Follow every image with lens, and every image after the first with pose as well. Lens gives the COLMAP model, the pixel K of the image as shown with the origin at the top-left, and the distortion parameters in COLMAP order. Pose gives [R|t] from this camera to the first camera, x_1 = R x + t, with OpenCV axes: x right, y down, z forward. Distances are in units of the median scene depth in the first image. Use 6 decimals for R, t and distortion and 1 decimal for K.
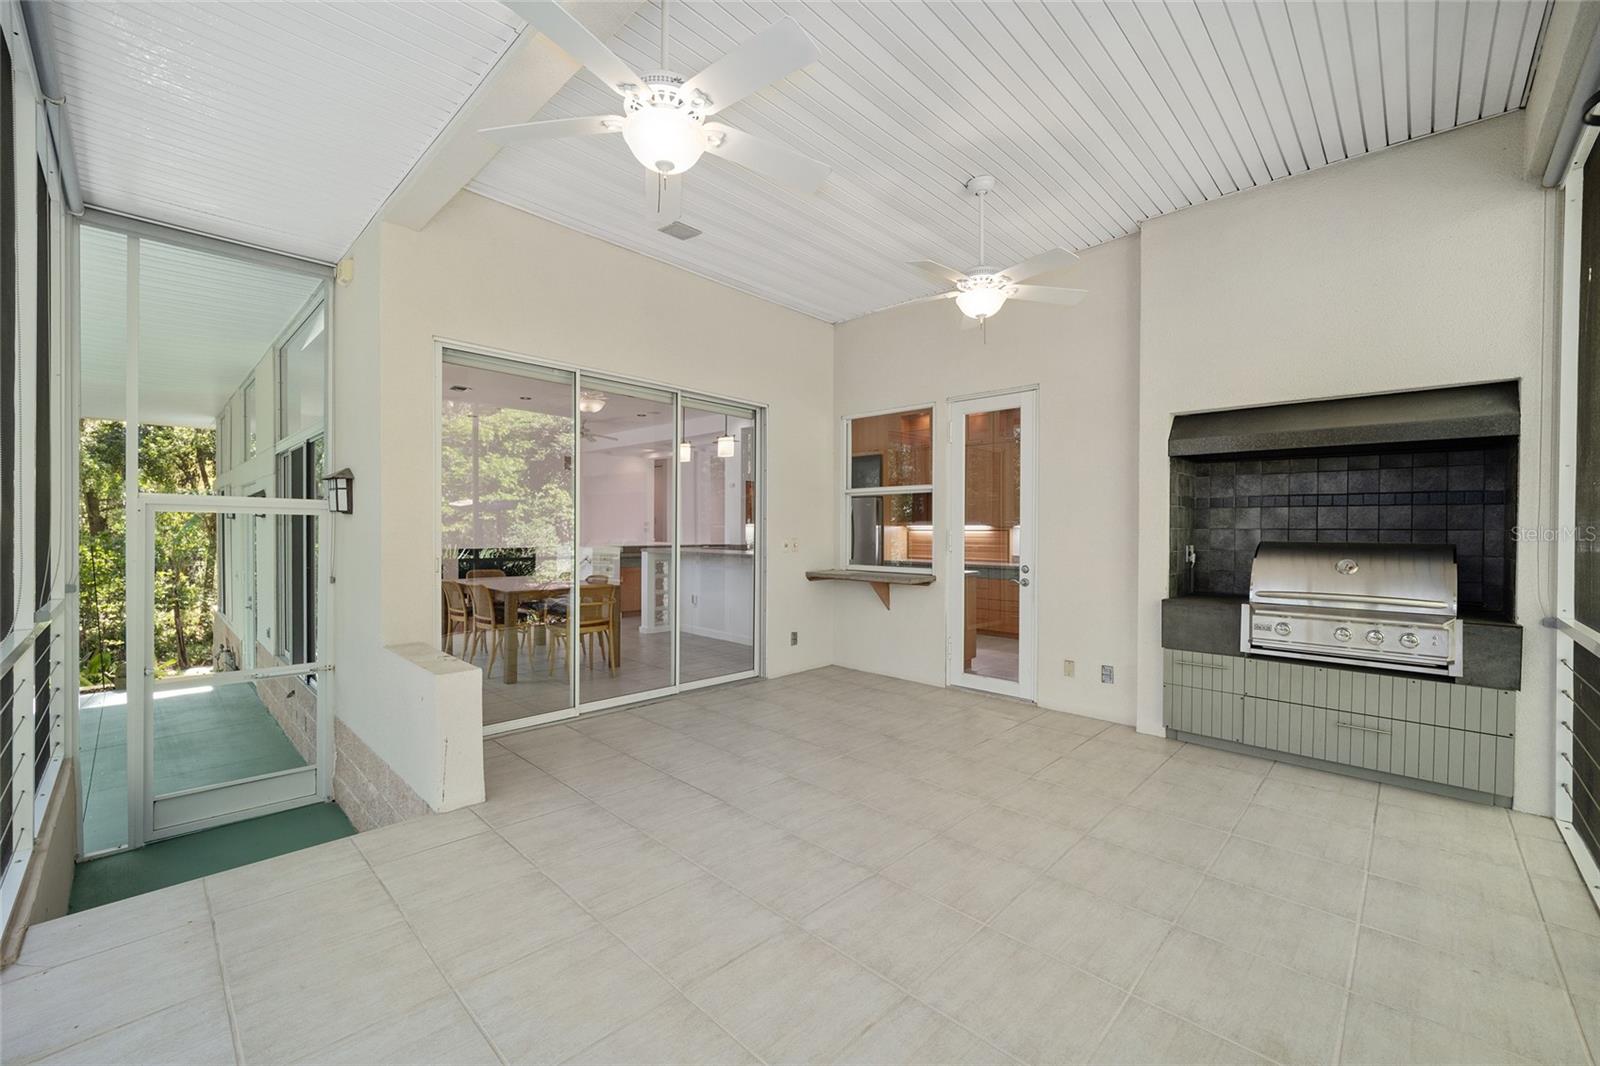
lens RADIAL K [[649.4, 0, 804.6], [0, 649.4, 535.8], [0, 0, 1]] dist [-0.010058, -0.000457]
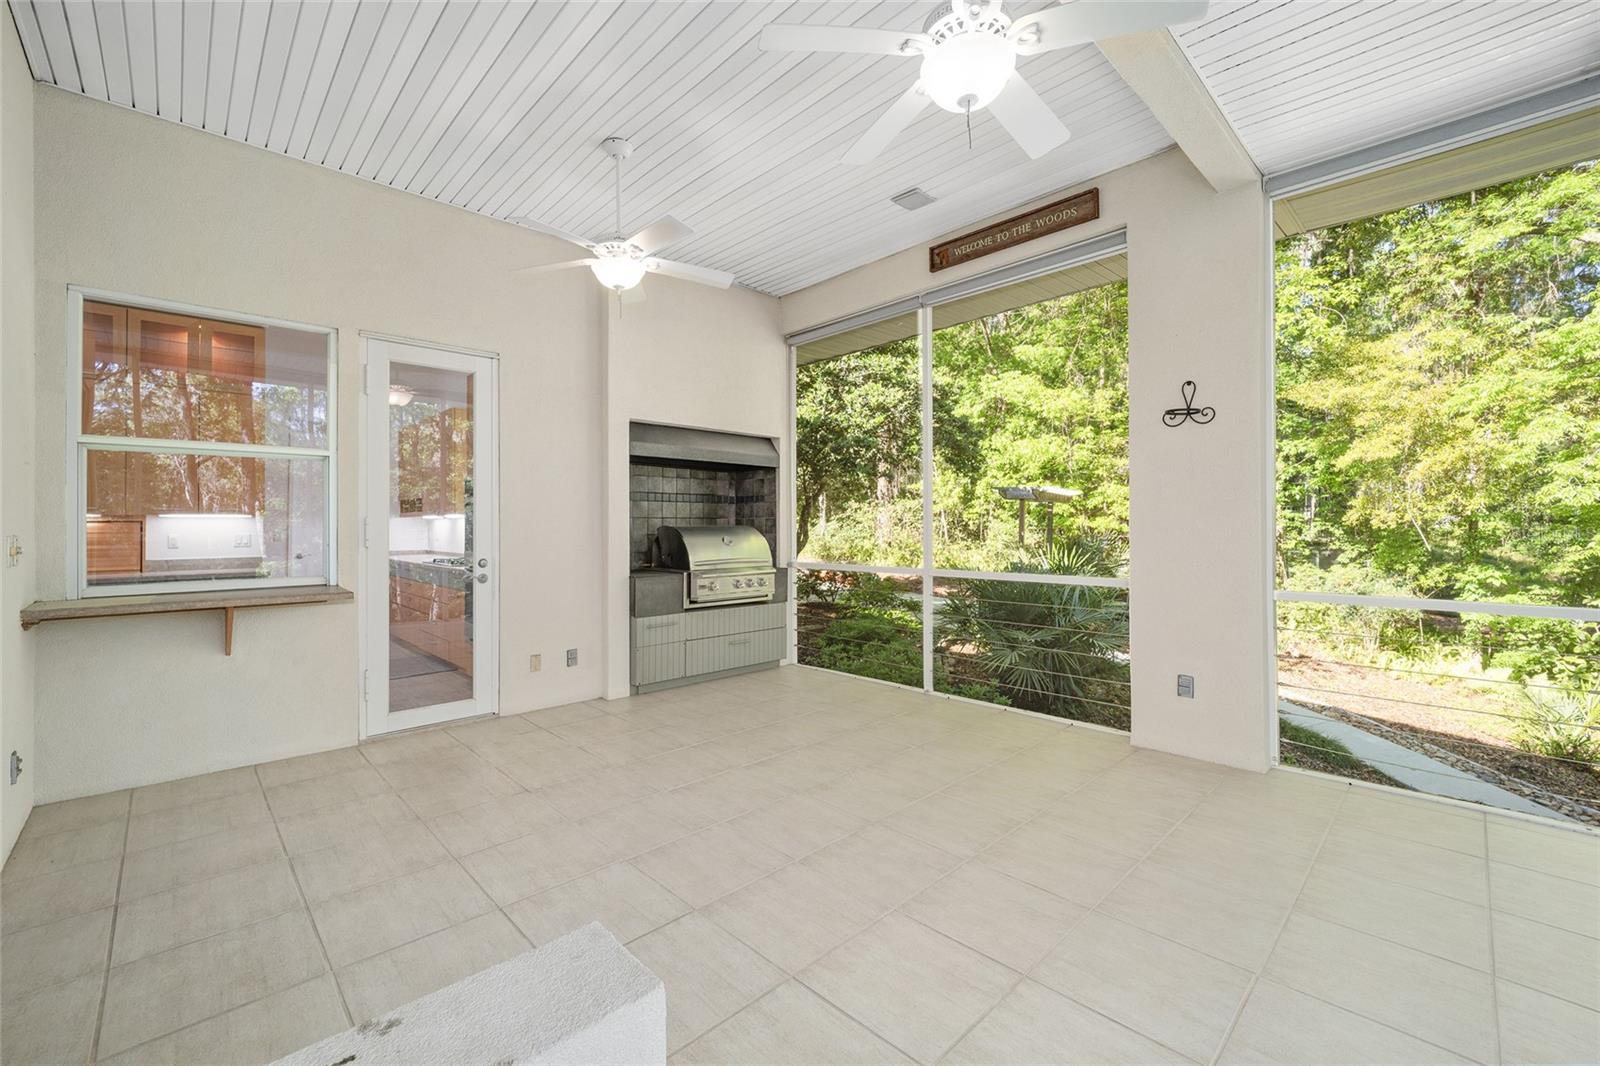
lens RADIAL K [[649.4, 0, 804.8], [0, 649.4, 521.4], [0, 0, 1]] dist [-0.010058, -0.000457]
pose [[0.031064, 0.001156, 0.999517, -0.630514], [0.015382, 0.999880, -0.001634, 0.005713], [-0.999399, 0.015426, 0.031042, 0.681362]]
